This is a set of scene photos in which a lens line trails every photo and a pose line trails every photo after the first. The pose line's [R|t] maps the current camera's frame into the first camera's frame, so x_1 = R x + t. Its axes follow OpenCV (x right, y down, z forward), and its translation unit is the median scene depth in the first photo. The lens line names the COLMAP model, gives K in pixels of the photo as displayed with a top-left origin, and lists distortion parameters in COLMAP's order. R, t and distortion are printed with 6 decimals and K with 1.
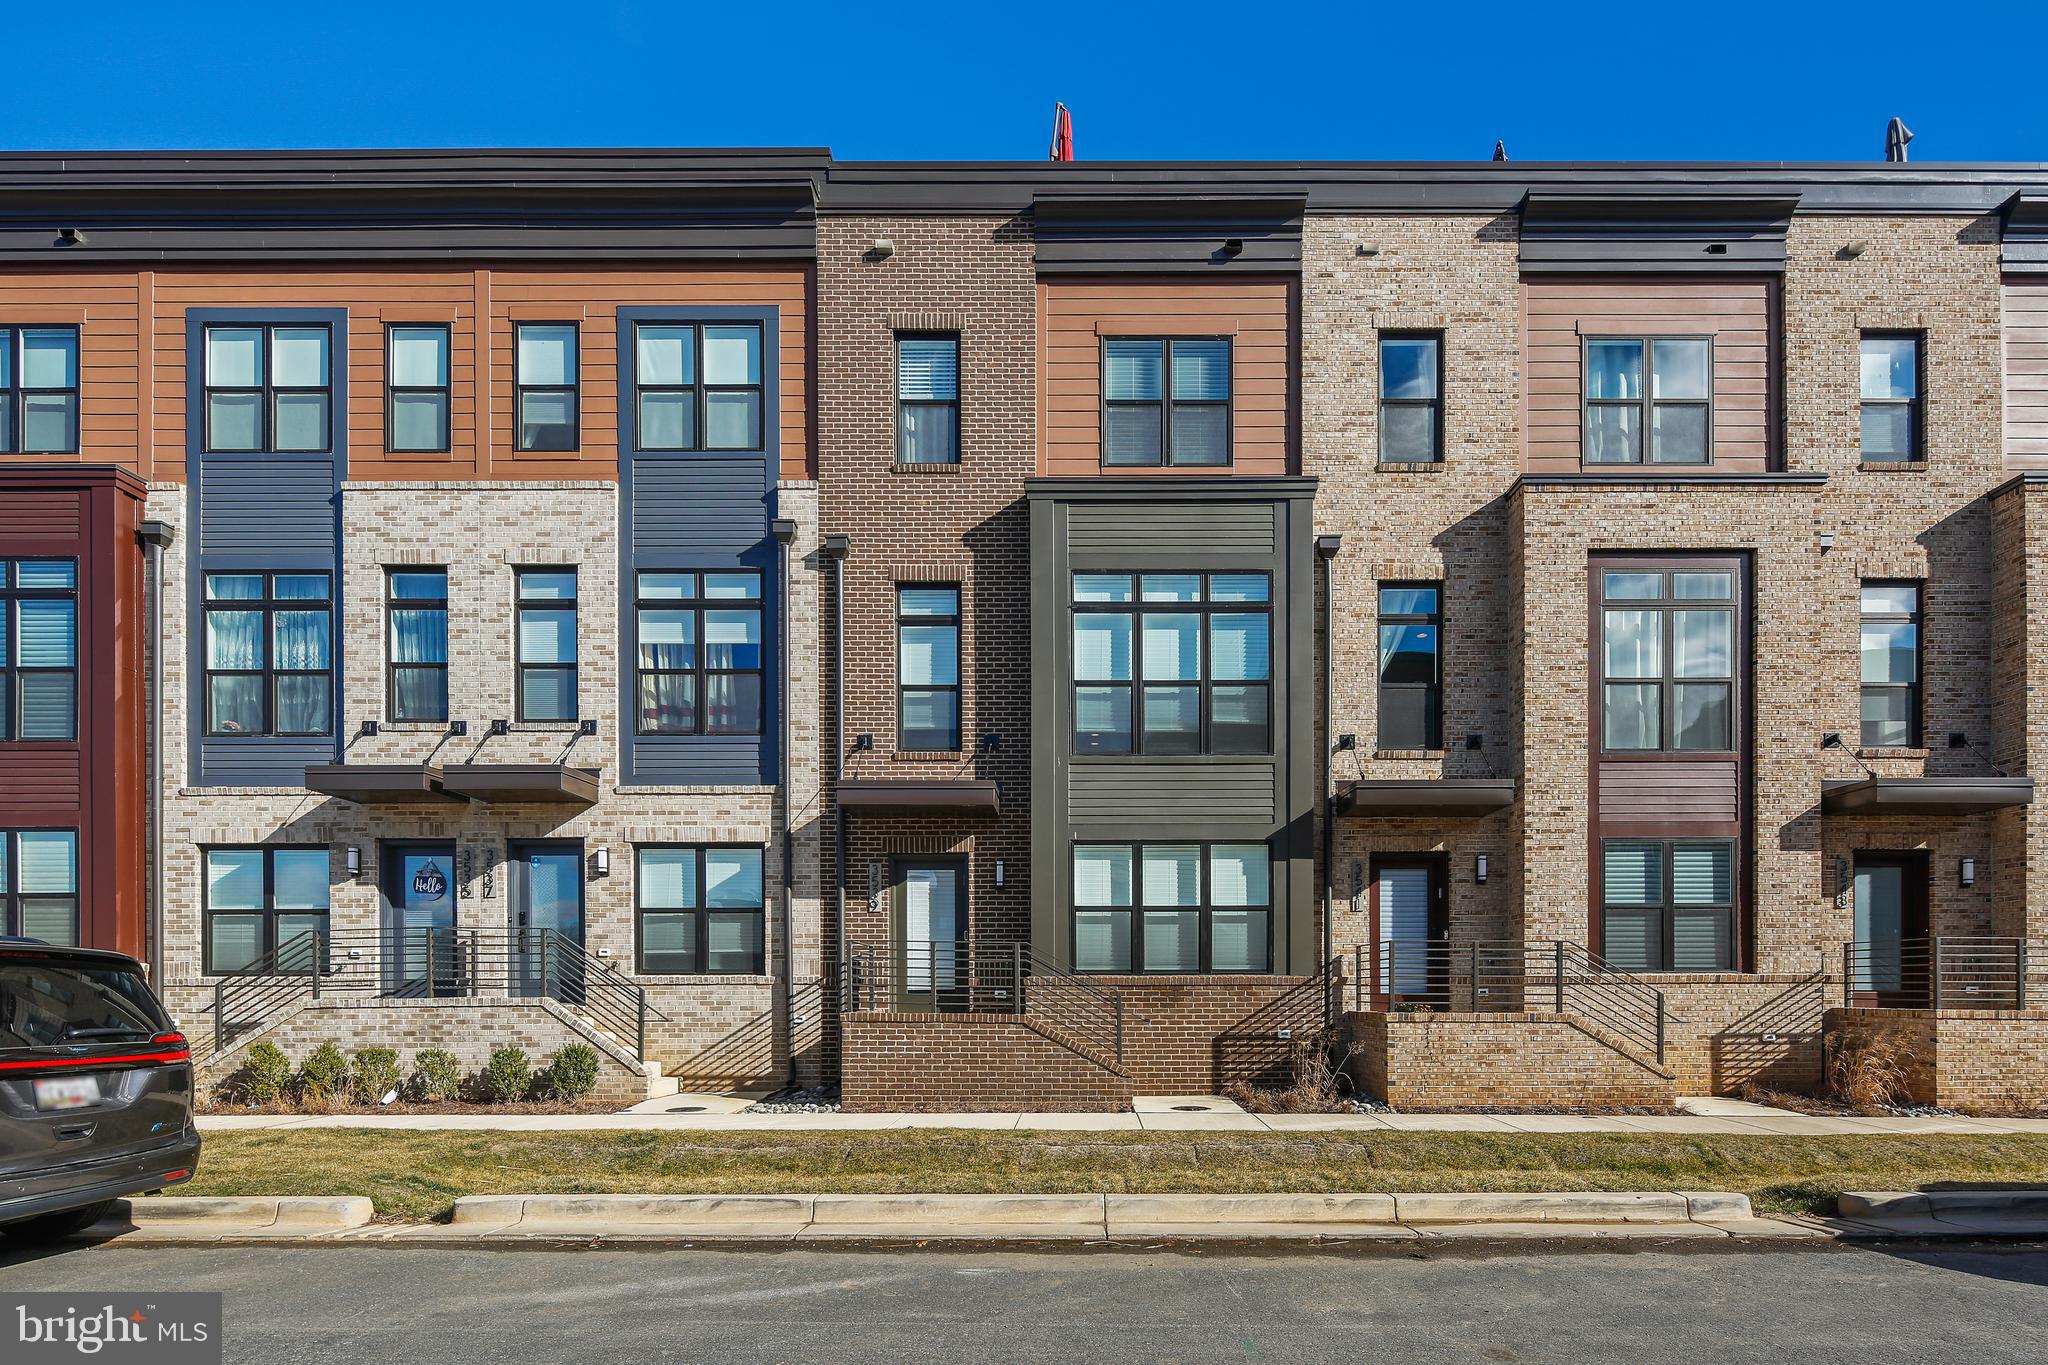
lens RADIAL K [[1029.3, 0, 1040.7], [0, 1029.3, 683.4], [0, 0, 1]] dist [0.002687, -0.004678]
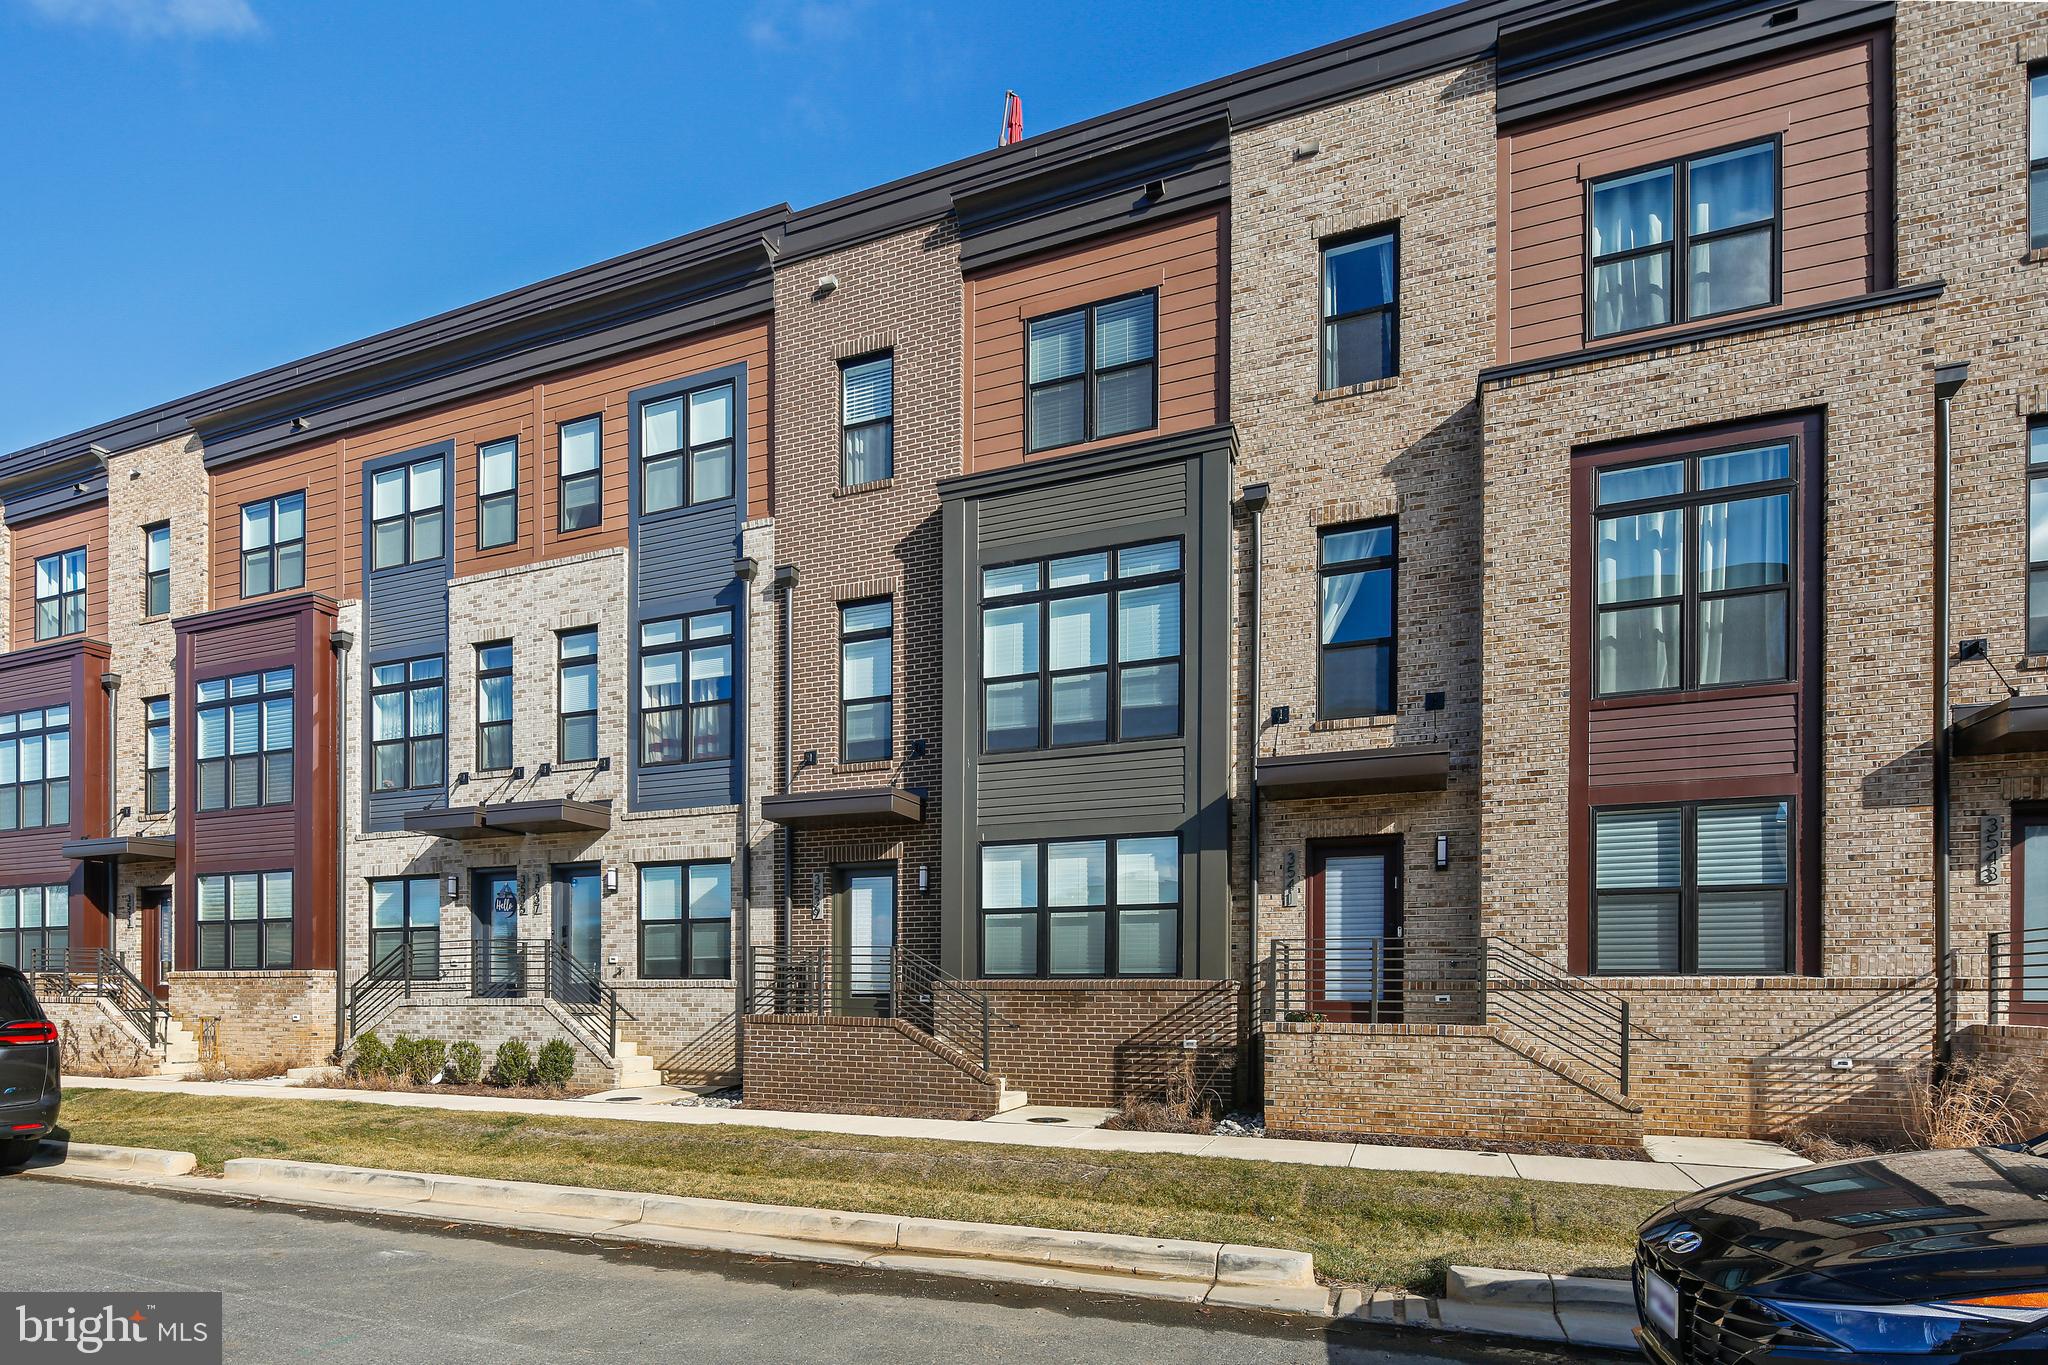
lens RADIAL K [[1029.3, 0, 1027.7], [0, 1029.3, 692.8], [0, 0, 1]] dist [0.002687, -0.004678]
pose [[0.927921, -0.100465, -0.358984, 0.412927], [0.101931, 0.994680, -0.014893, 0.028648], [0.358570, -0.022772, 0.933225, 0.098919]]
